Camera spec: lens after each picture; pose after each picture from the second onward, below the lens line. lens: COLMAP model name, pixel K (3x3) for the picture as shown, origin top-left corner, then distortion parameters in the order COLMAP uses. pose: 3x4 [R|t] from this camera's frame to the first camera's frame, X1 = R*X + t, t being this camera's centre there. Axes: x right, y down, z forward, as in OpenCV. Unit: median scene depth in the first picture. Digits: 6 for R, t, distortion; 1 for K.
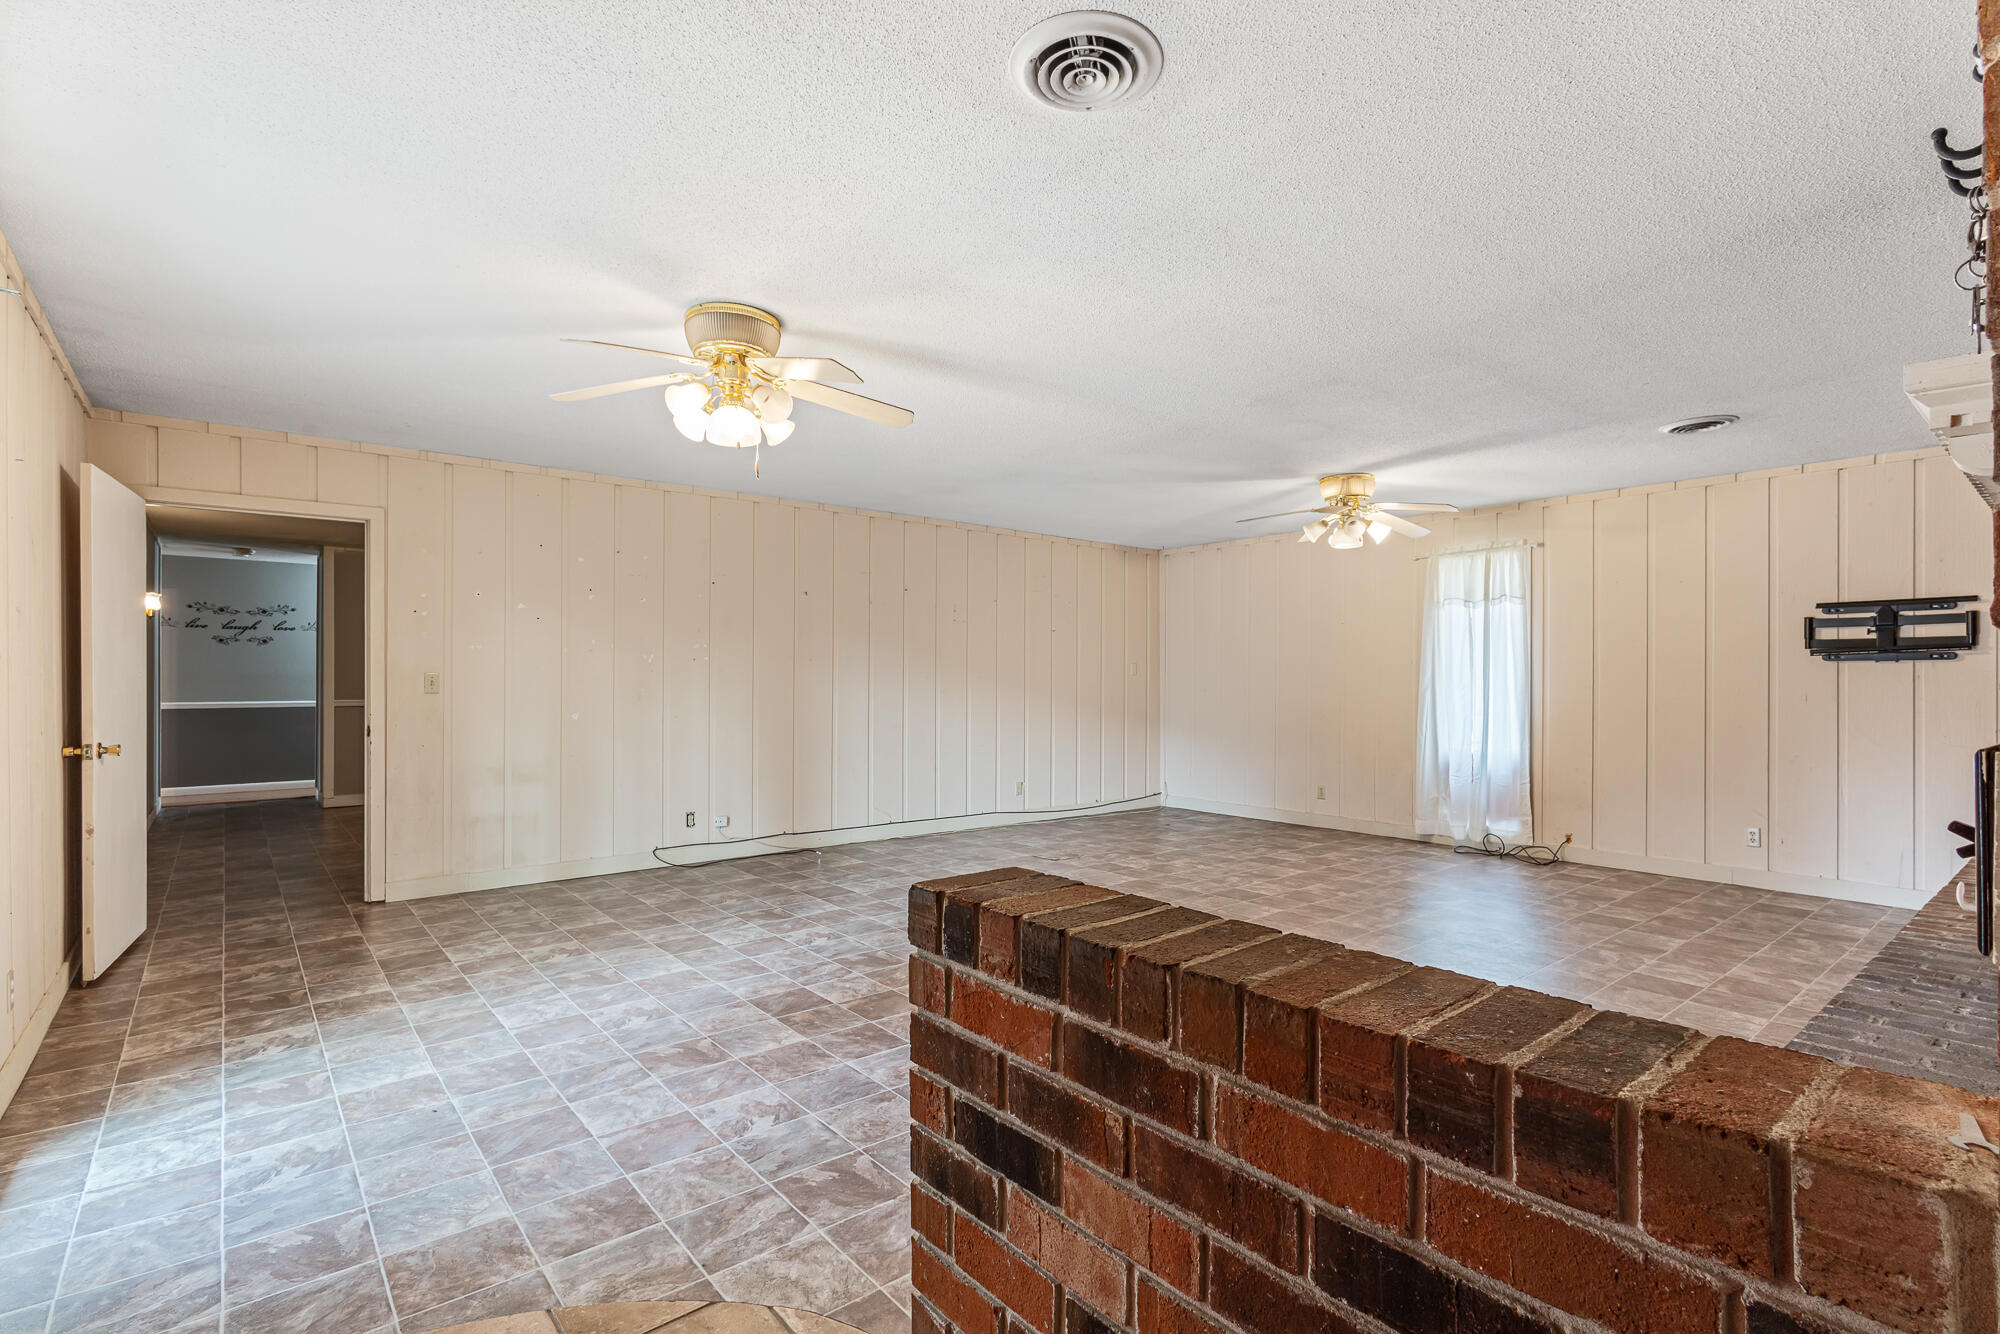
lens RADIAL K [[954.0, 0, 1000.0], [0, 954.0, 667.0], [0, 0, 1]] dist [0.001229, 0.002080]
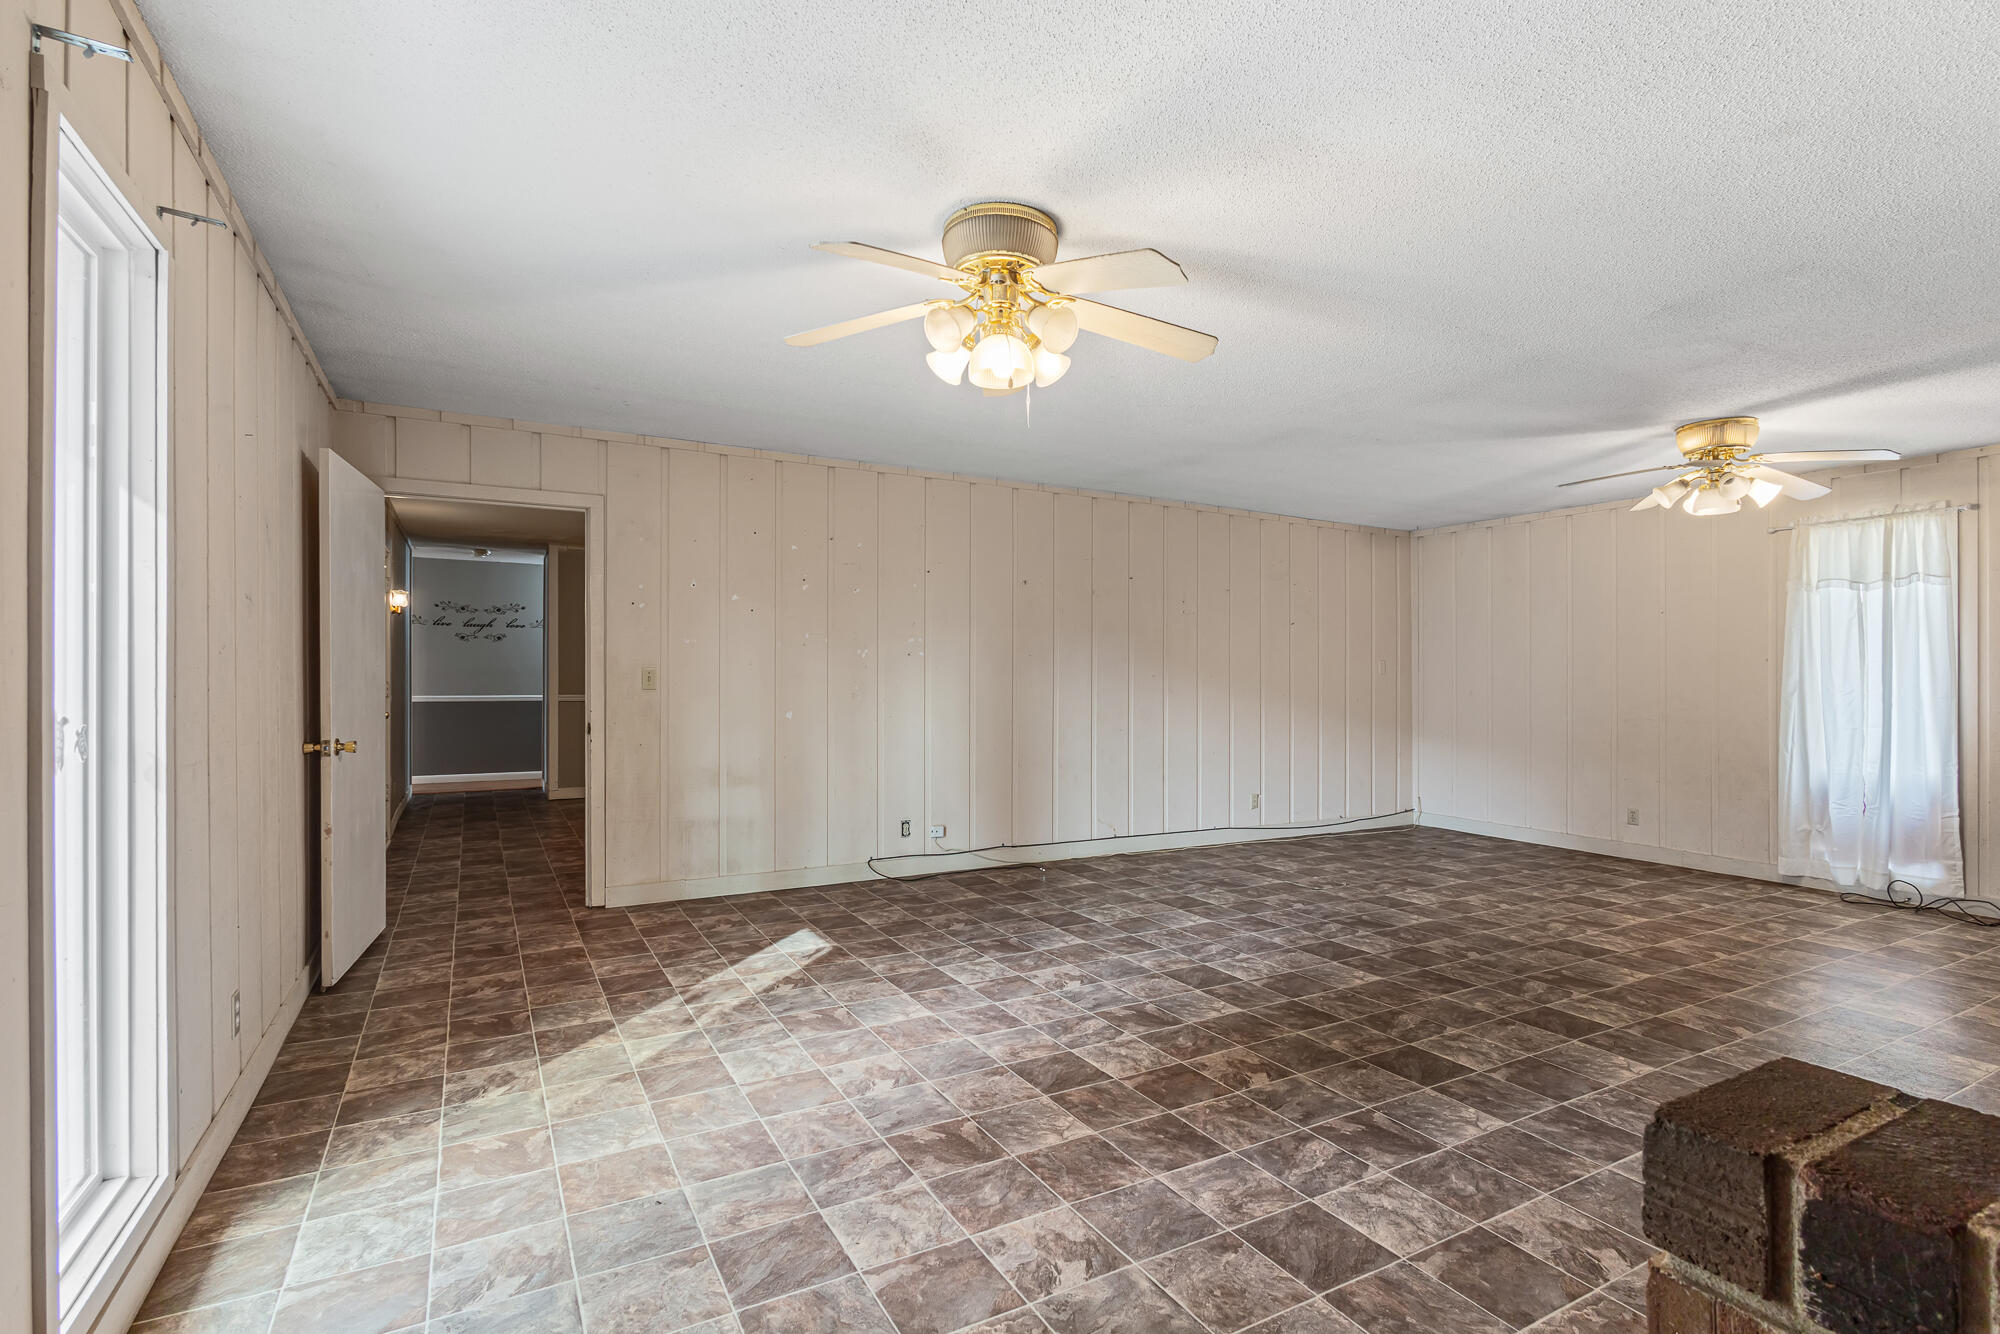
lens RADIAL K [[949.2, 0, 996.4], [0, 949.2, 676.0], [0, 0, 1]] dist [-0.000851, 0.001307]
pose [[0.984177, 0.004999, -0.177118, -0.113539], [-0.003069, 0.999933, 0.011173, 0.003124], [0.177162, -0.010453, 0.984126, 0.169865]]
